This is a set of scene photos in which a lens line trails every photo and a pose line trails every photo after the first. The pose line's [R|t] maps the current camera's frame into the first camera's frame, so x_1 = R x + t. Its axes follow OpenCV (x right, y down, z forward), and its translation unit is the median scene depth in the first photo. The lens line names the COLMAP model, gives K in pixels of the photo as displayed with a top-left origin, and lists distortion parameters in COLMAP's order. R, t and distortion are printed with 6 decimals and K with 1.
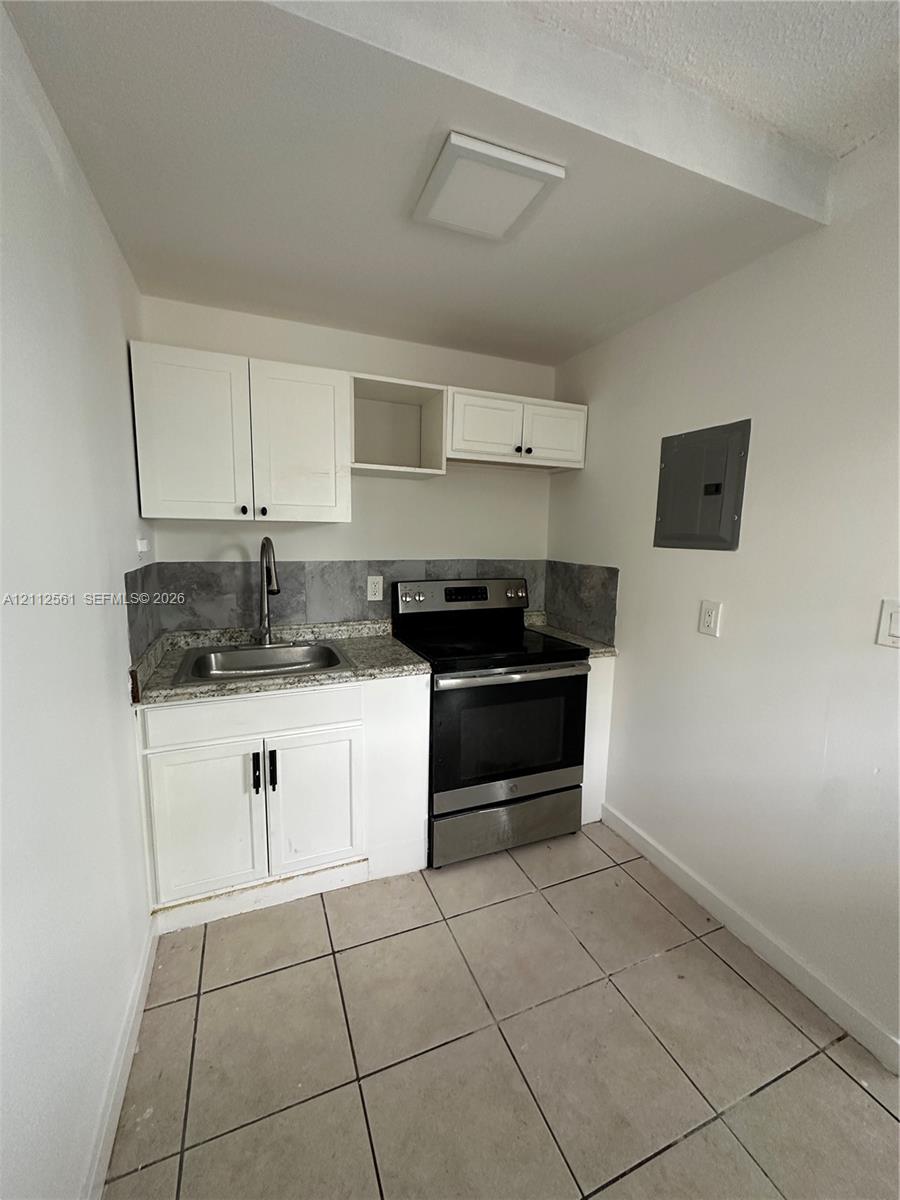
lens RADIAL K [[479.0, 0, 450.0], [0, 479.0, 600.0], [0, 0, 1]] dist [-0.006884, 0.000411]
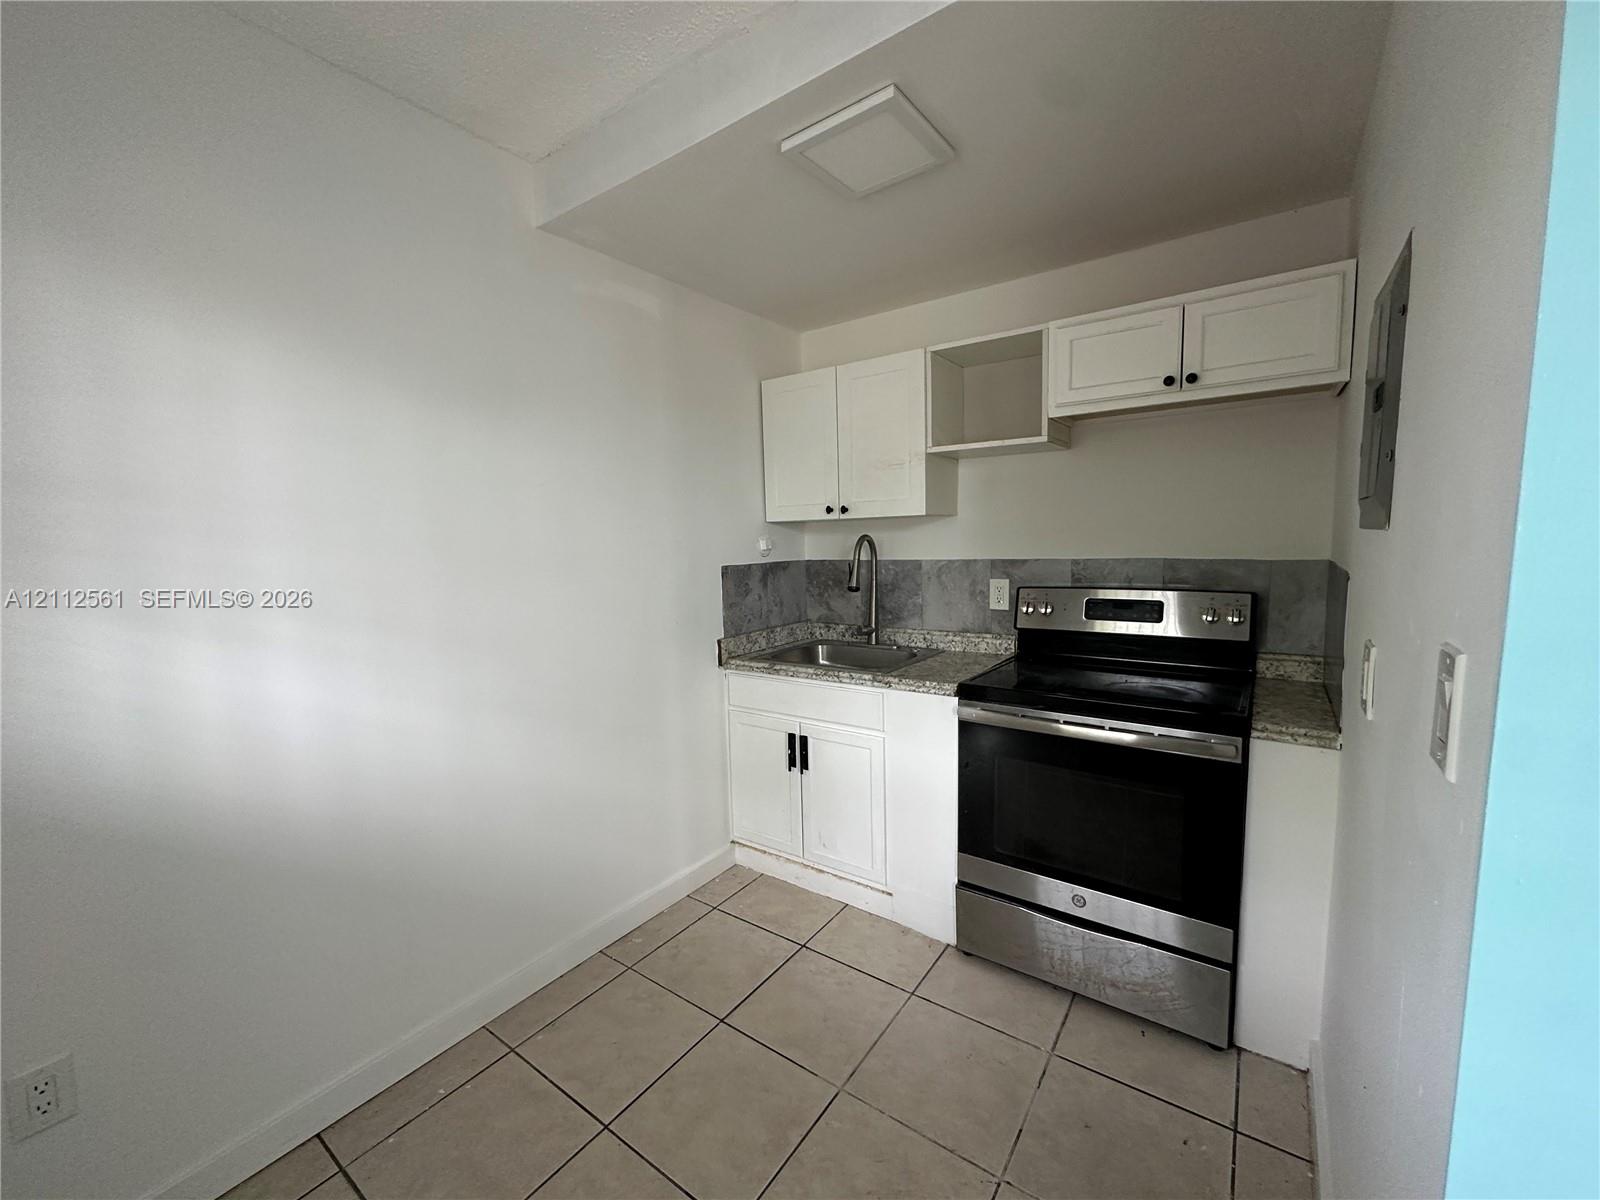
lens RADIAL K [[638.7, 0, 801.8], [0, 638.7, 601.6], [0, 0, 1]] dist [-0.006884, 0.000411]
pose [[0.529857, 0.054593, -0.846328, 0.643169], [-0.082715, 0.996495, 0.012494, 0.001762], [0.844044, 0.063384, 0.532515, 0.180193]]
